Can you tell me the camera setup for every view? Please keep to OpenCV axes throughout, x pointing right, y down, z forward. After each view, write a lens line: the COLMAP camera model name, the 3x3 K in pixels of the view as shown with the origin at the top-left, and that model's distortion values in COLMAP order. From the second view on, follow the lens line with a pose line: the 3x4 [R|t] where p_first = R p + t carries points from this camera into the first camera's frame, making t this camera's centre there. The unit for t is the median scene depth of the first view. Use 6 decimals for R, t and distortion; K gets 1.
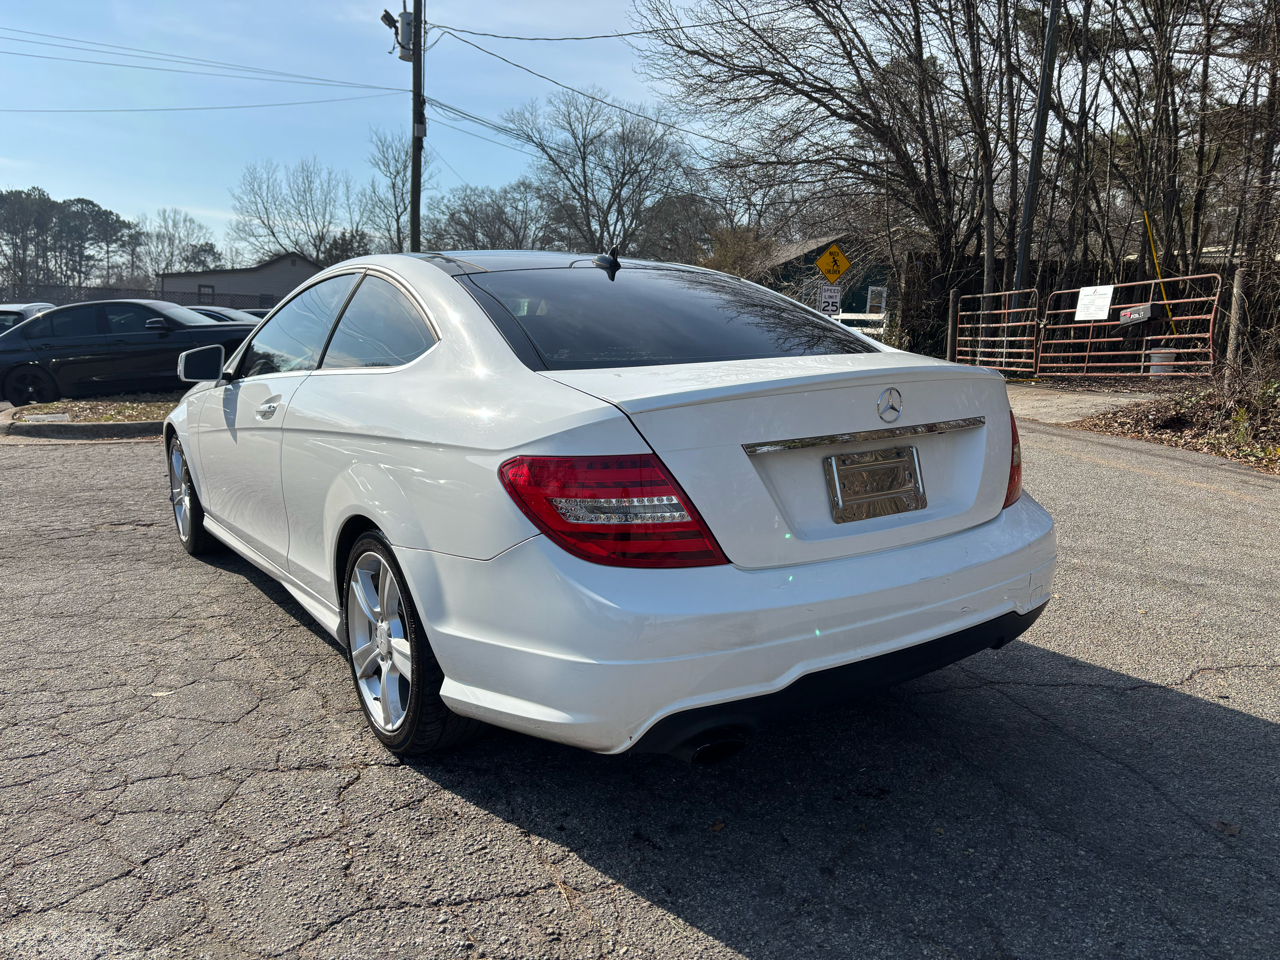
lens RADIAL K [[963.4, 0, 634.2], [0, 963.4, 491.7], [0, 0, 1]] dist [0.051431, -0.055477]
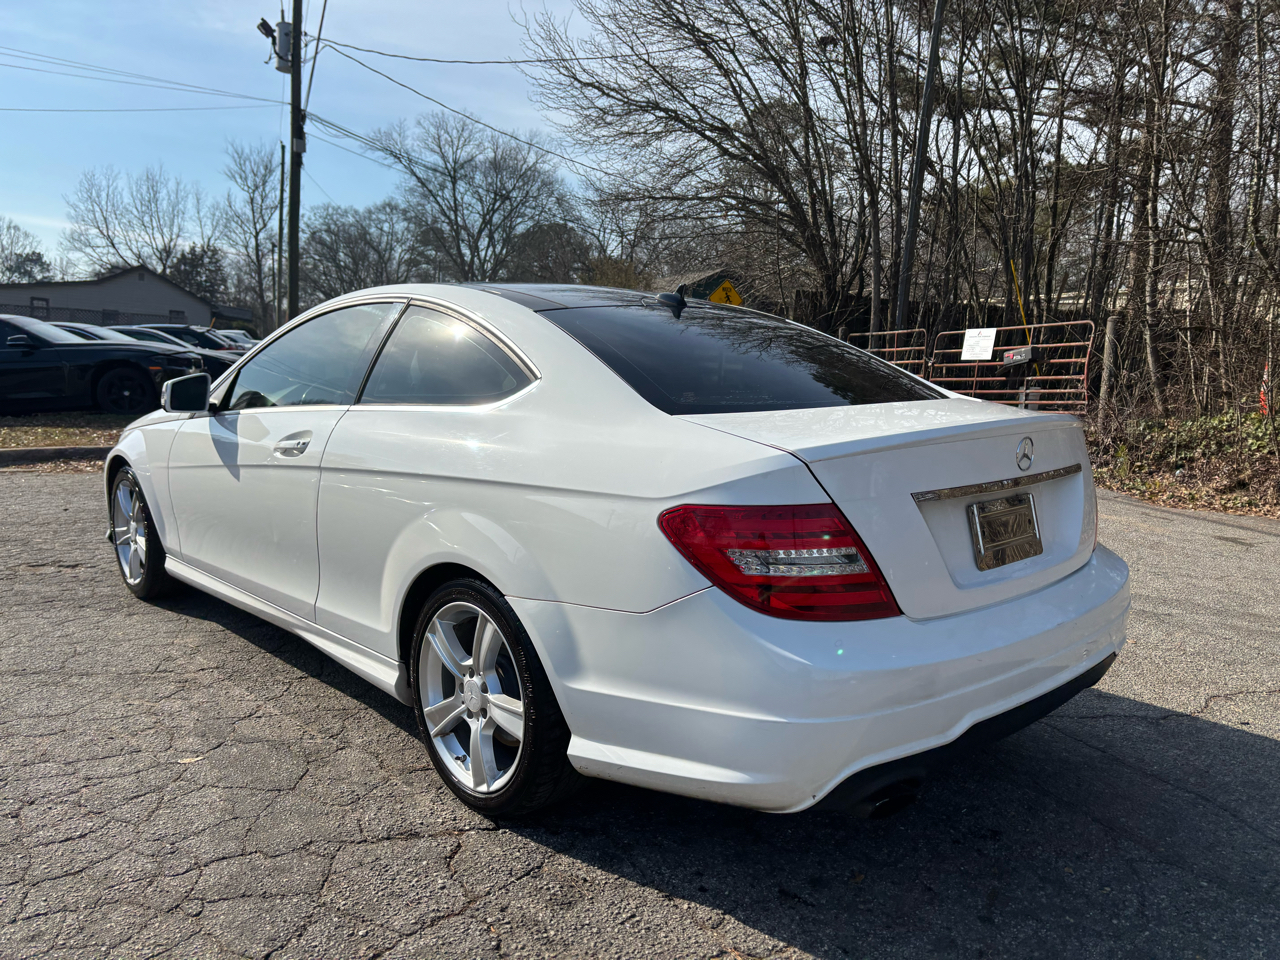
lens RADIAL K [[966.6, 0, 645.8], [0, 966.6, 502.5], [0, 0, 1]] dist [0.024914, -0.009263]
pose [[0.988412, -0.000026, 0.151797, -0.189297], [0.002647, 0.999851, -0.017063, -0.013721], [-0.151774, 0.017267, 0.988264, 0.035671]]
